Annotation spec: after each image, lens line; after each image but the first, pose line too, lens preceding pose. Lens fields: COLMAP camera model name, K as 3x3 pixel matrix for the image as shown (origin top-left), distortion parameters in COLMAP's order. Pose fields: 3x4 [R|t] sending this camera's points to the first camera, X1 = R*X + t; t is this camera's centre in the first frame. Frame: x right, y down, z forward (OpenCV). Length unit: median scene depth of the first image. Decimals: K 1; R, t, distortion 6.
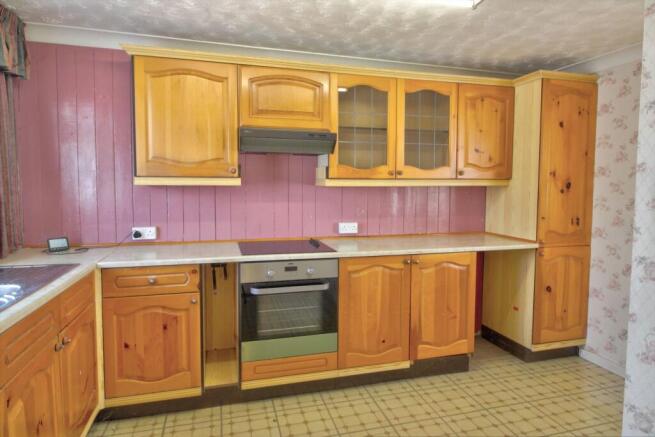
lens RADIAL K [[396.1, 0, 331.6], [0, 396.1, 206.3], [0, 0, 1]] dist [0.000274, -0.002677]
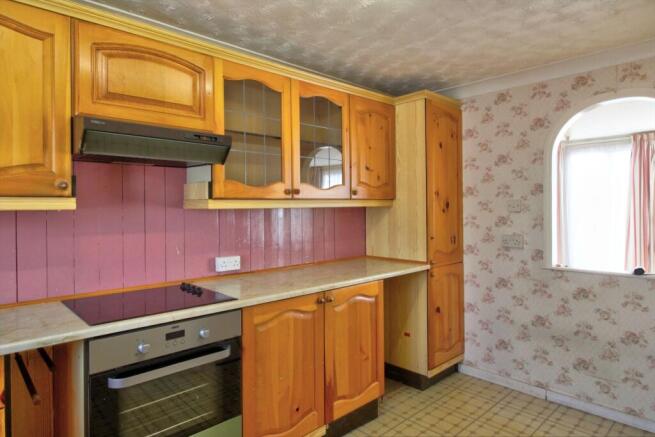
lens RADIAL K [[396.1, 0, 331.6], [0, 396.1, 206.3], [0, 0, 1]] dist [0.000274, -0.002677]
pose [[0.885723, -0.012082, 0.464057, -0.146057], [0.040971, 0.997795, -0.052222, -0.008138], [-0.462403, 0.065267, 0.884264, 0.239802]]
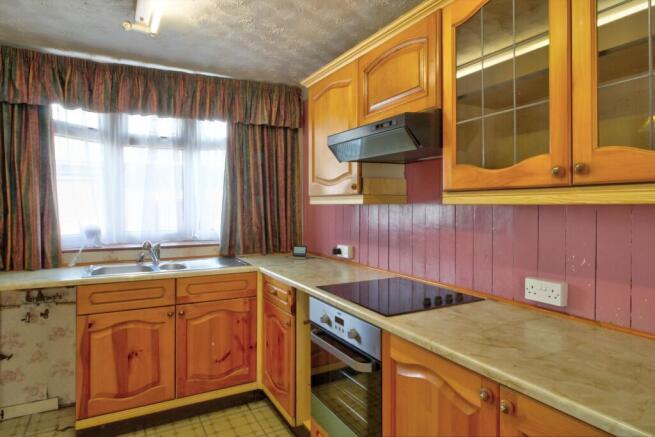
lens RADIAL K [[396.1, 0, 331.6], [0, 396.1, 206.3], [0, 0, 1]] dist [0.000274, -0.002677]
pose [[0.223550, -0.002470, -0.974689, 0.489038], [-0.054171, 0.998420, -0.014955, -0.029638], [0.973186, 0.056143, 0.223063, 0.681774]]
